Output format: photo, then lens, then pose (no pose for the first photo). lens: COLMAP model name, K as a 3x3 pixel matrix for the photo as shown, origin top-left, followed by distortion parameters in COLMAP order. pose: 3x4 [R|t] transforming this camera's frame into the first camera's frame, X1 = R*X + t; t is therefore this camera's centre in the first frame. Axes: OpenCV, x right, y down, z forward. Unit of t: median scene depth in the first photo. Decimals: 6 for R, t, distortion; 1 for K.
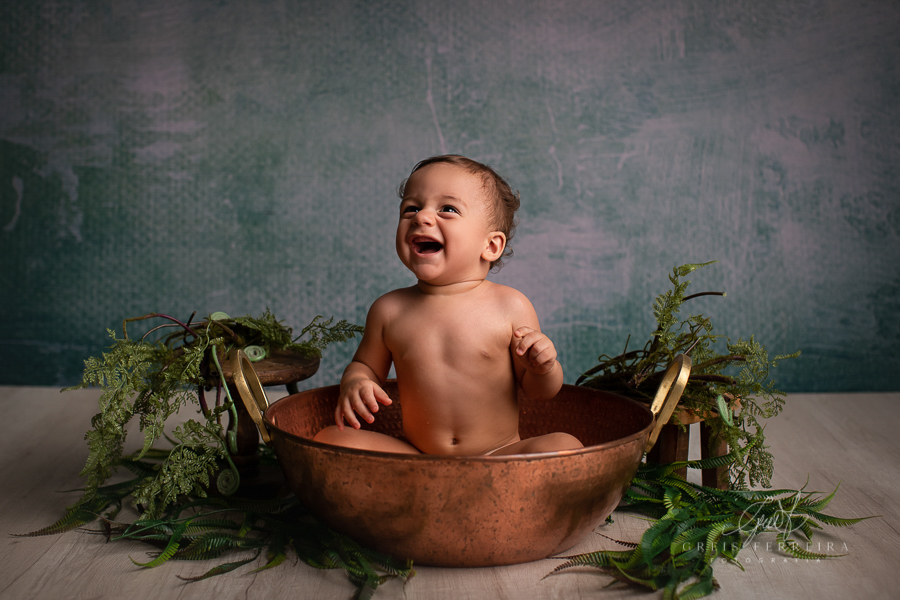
lens RADIAL K [[1315.3, 0, 450.0], [0, 1315.3, 300.0], [0, 0, 1]] dist [-0.168820, 0.079530]
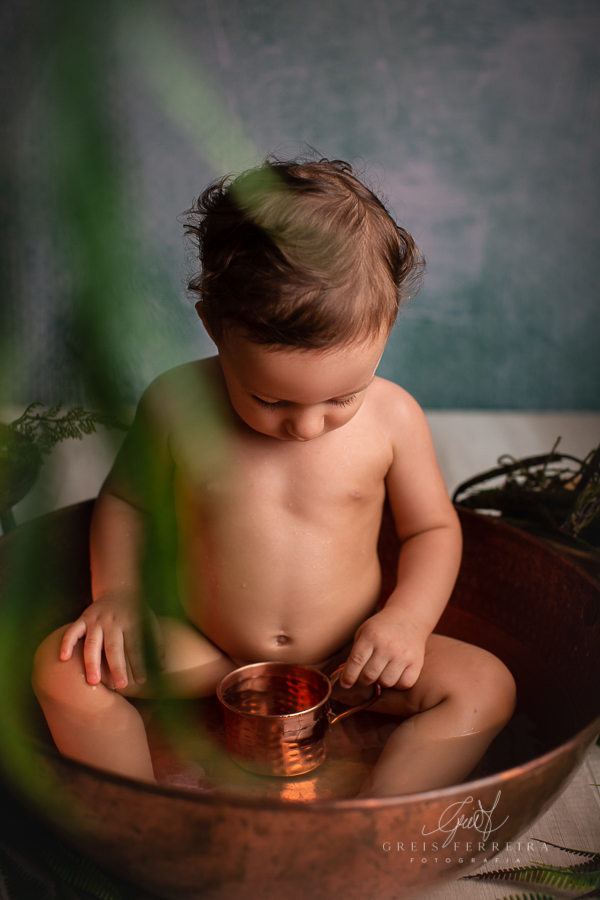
lens RADIAL K [[1297.8, 0, 300.2], [0, 1297.8, 423.3], [0, 0, 1]] dist [-0.179370, 0.132248]
pose [[0.995612, 0.009311, 0.093111, -0.045783], [-0.029065, 0.976593, 0.213121, -0.127088], [-0.088947, -0.214892, 0.972579, 0.540880]]
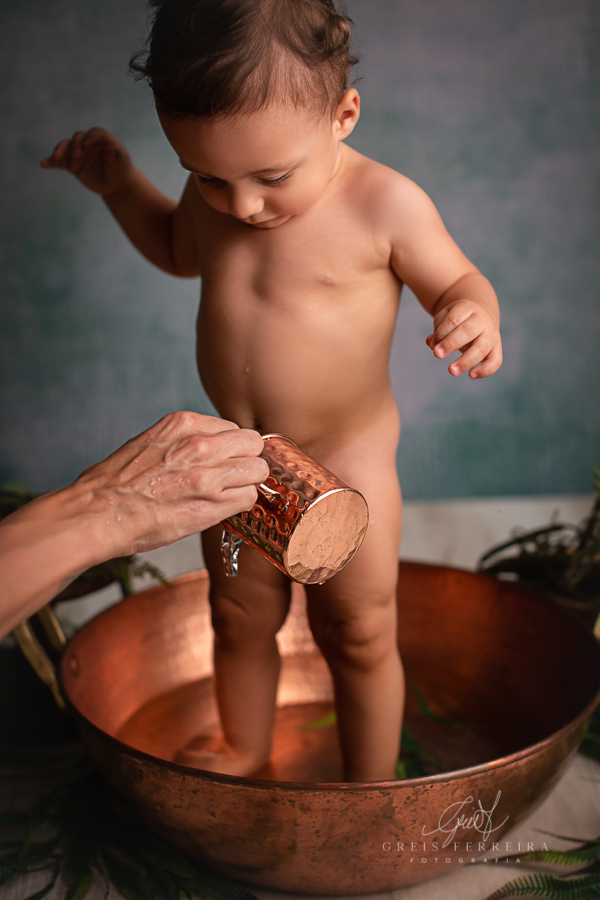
lens RADIAL K [[1297.8, 0, 300.2], [0, 1297.8, 423.3], [0, 0, 1]] dist [-0.179370, 0.132248]
pose [[0.999405, -0.031106, 0.014880, -0.019503], [0.028922, 0.991163, 0.129461, -0.147069], [-0.018776, -0.128954, 0.991473, 0.366692]]
